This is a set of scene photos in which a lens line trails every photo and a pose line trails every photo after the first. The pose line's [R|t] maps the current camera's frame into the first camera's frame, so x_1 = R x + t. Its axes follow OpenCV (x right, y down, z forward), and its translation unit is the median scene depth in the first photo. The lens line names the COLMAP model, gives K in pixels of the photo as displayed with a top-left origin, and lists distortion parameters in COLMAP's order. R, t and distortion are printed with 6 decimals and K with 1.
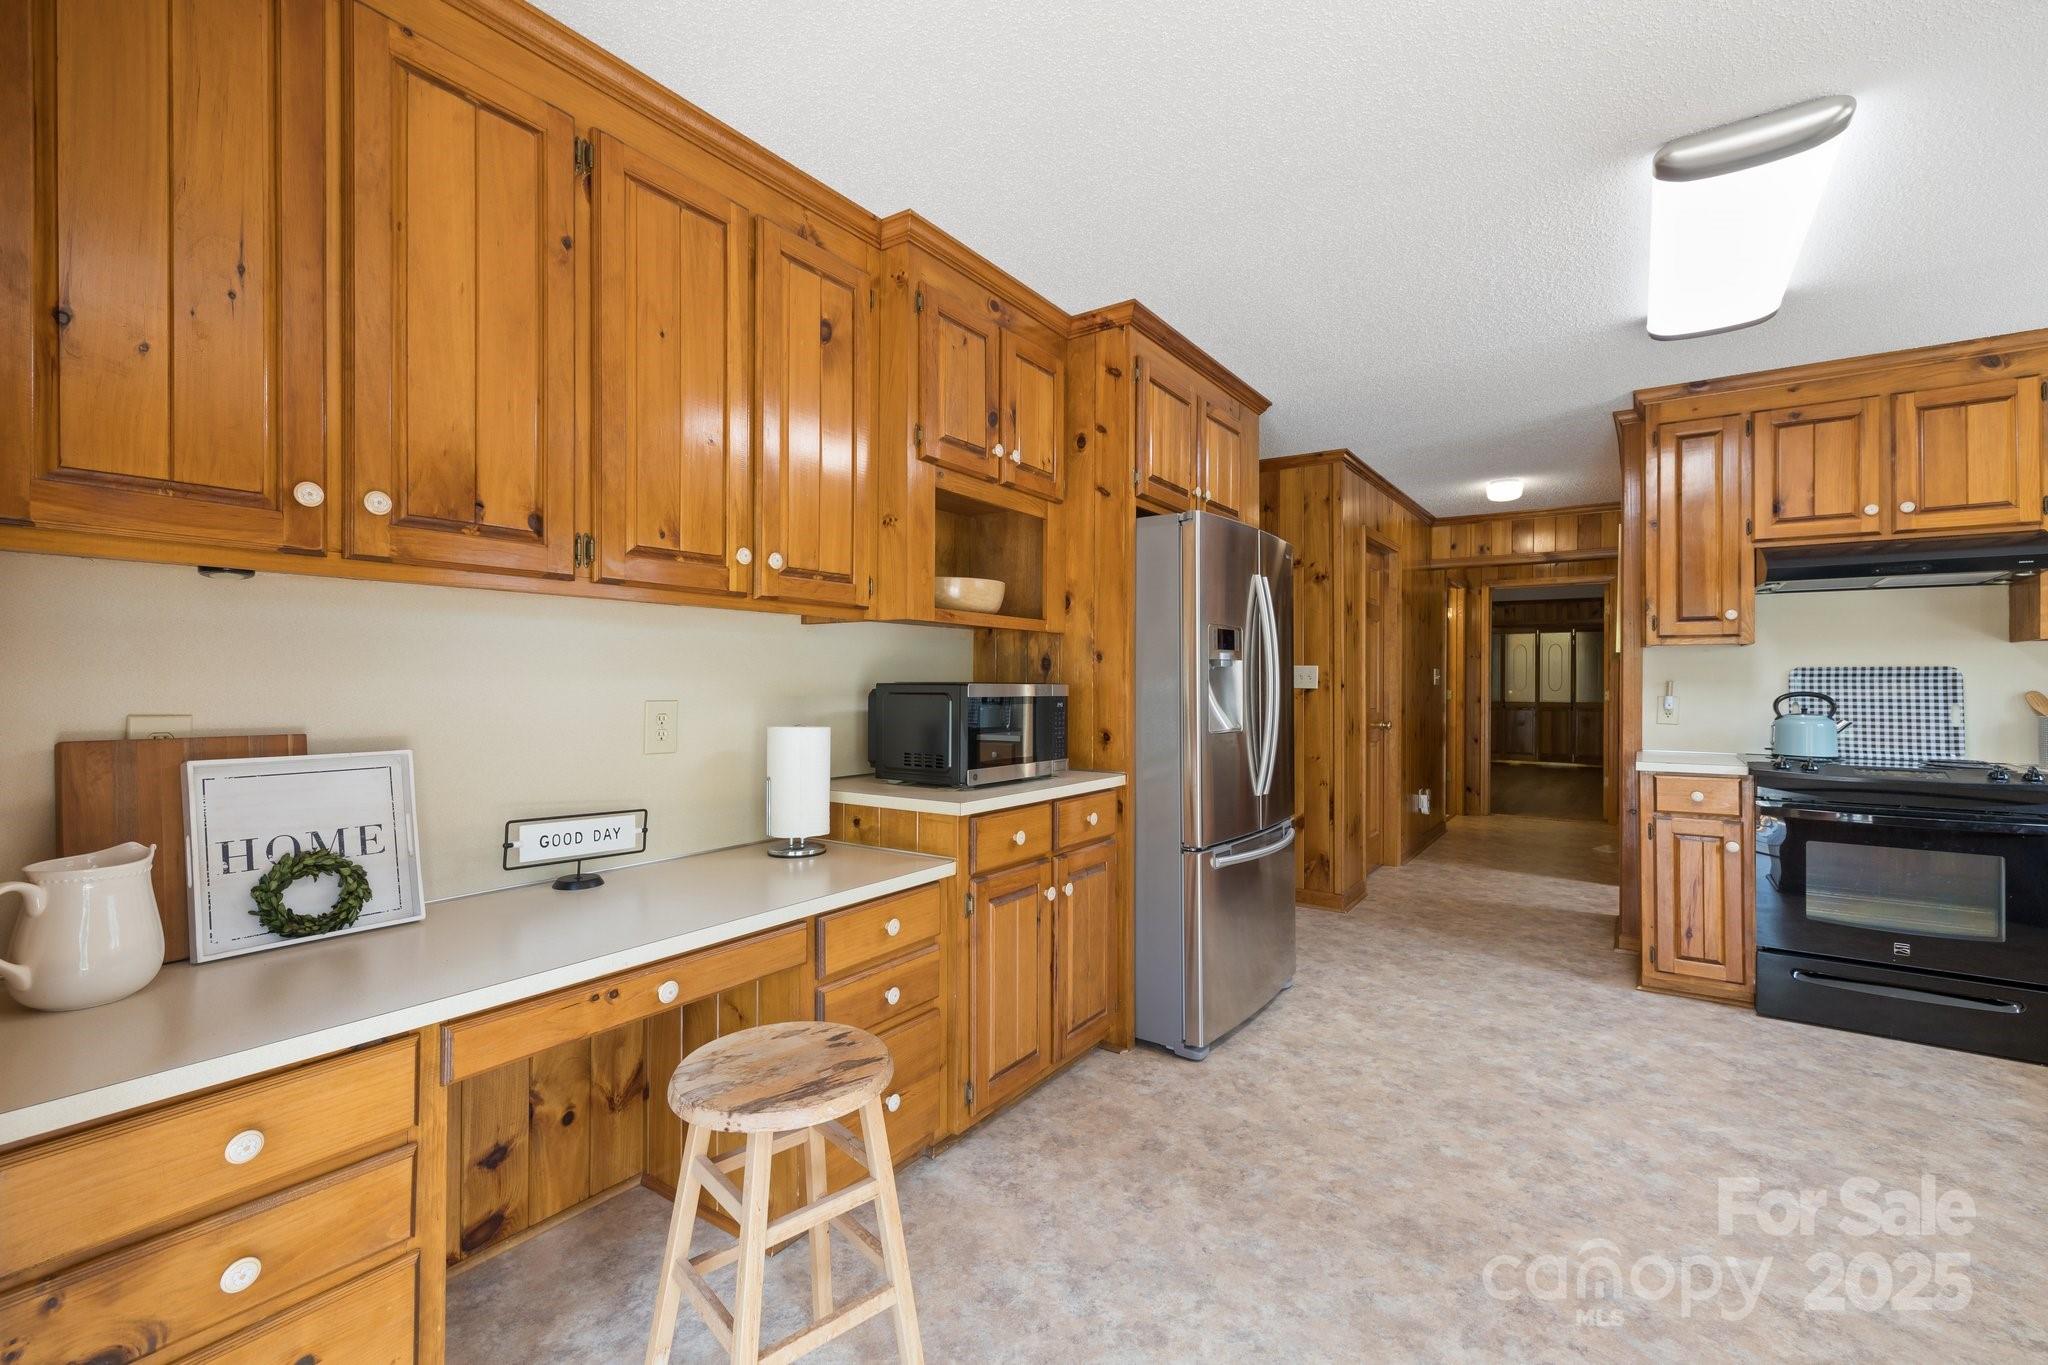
lens RADIAL K [[869.2, 0, 1026.8], [0, 869.2, 676.5], [0, 0, 1]] dist [0.011686, -0.000287]
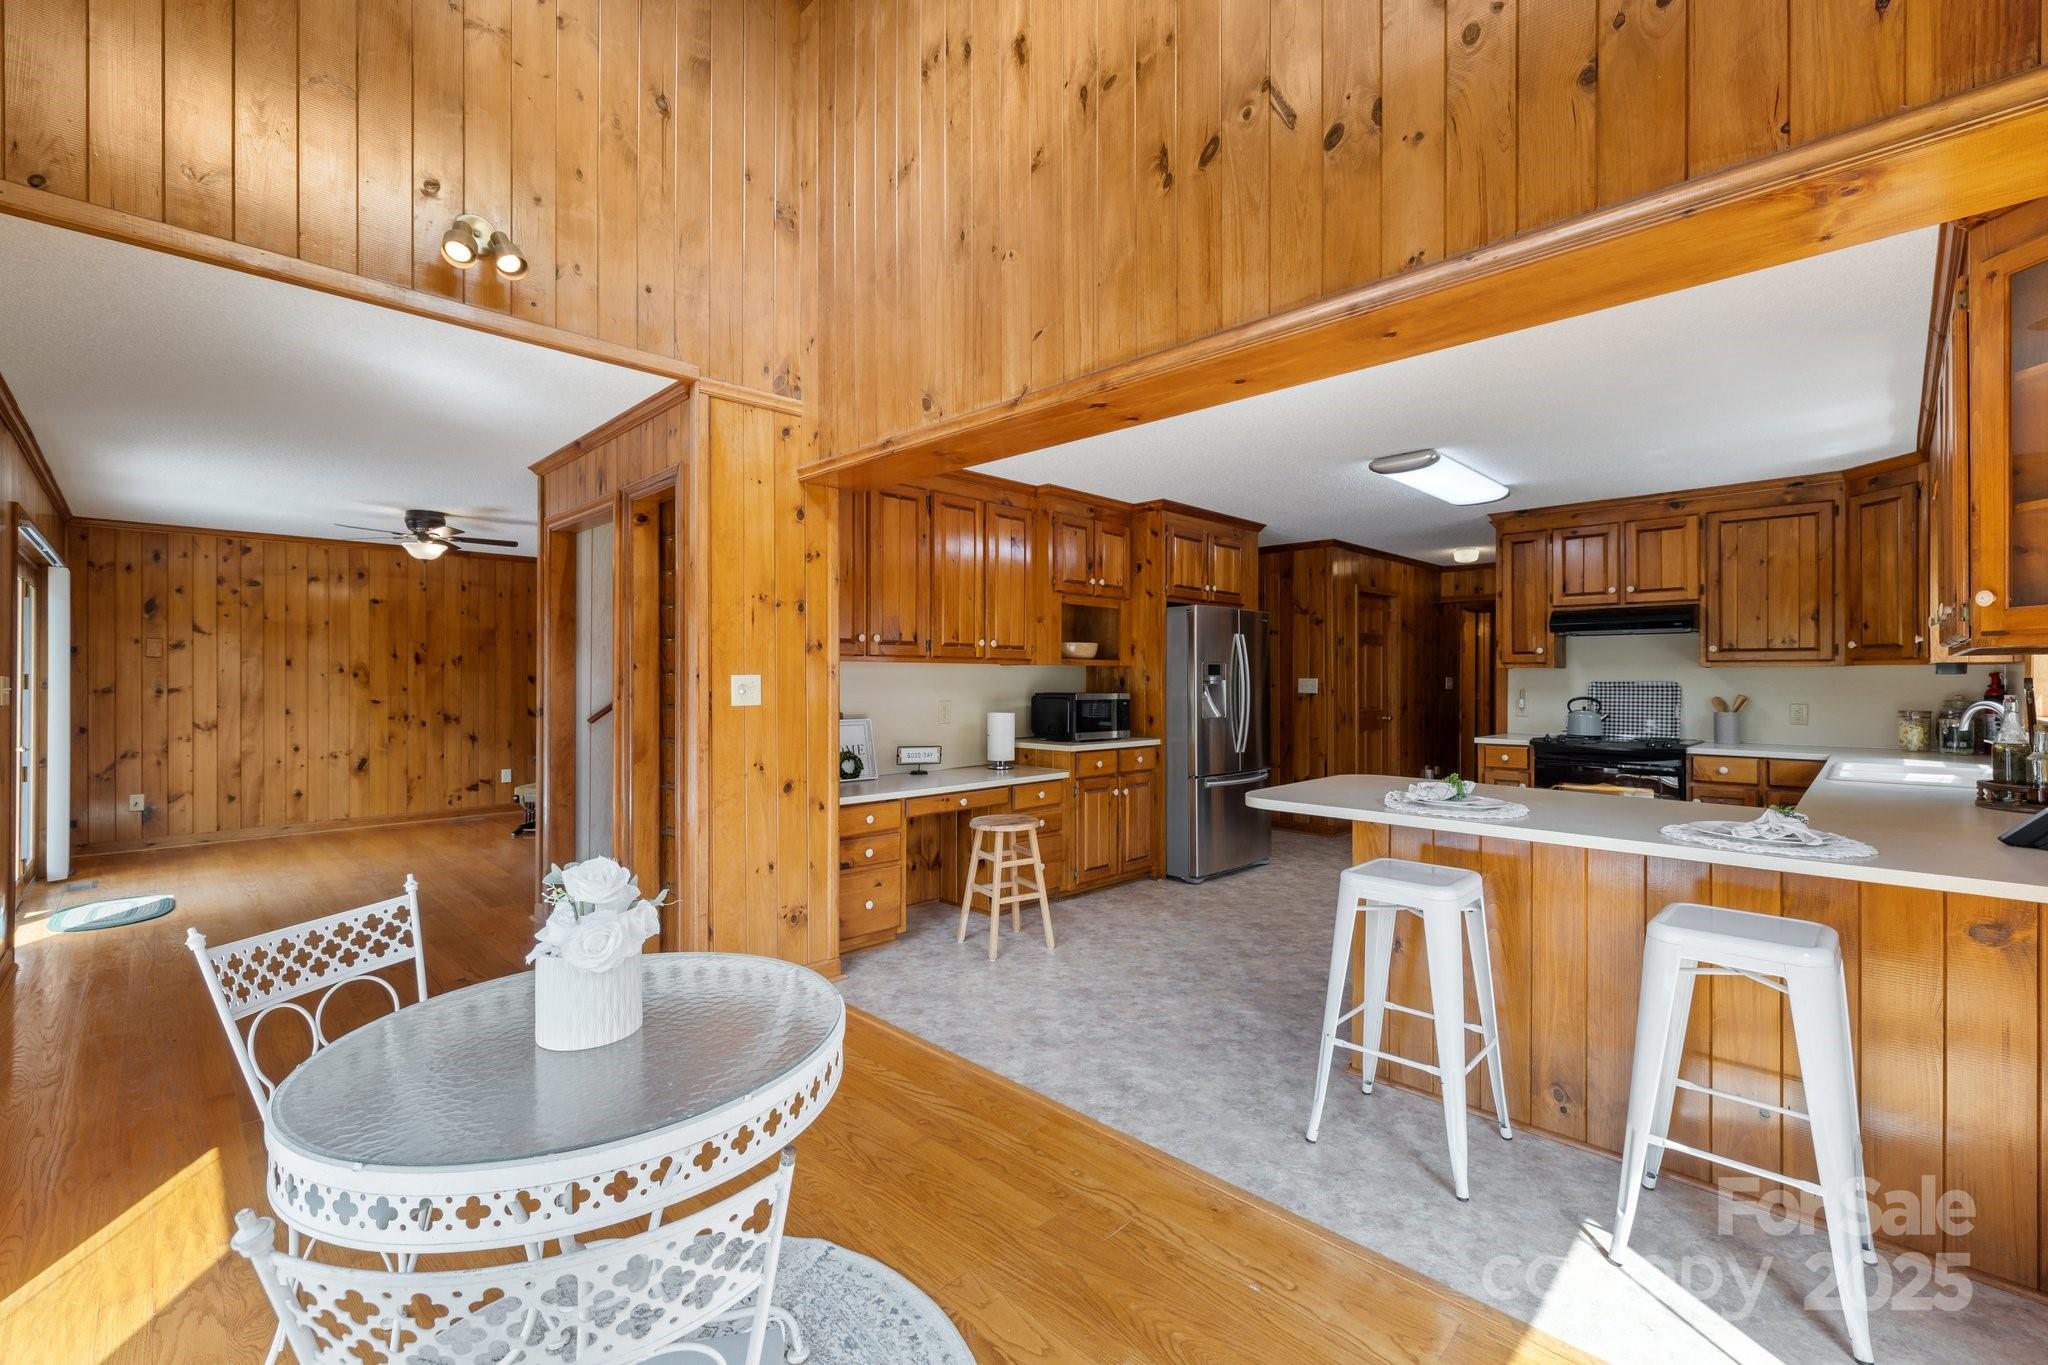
lens RADIAL K [[869.2, 0, 1029.4], [0, 869.2, 675.4], [0, 0, 1]] dist [0.011686, -0.000287]
pose [[0.982959, -0.002689, -0.183804, 0.200462], [0.003080, 0.999994, 0.001844, -0.038376], [0.183798, -0.002379, 0.982961, -1.072809]]
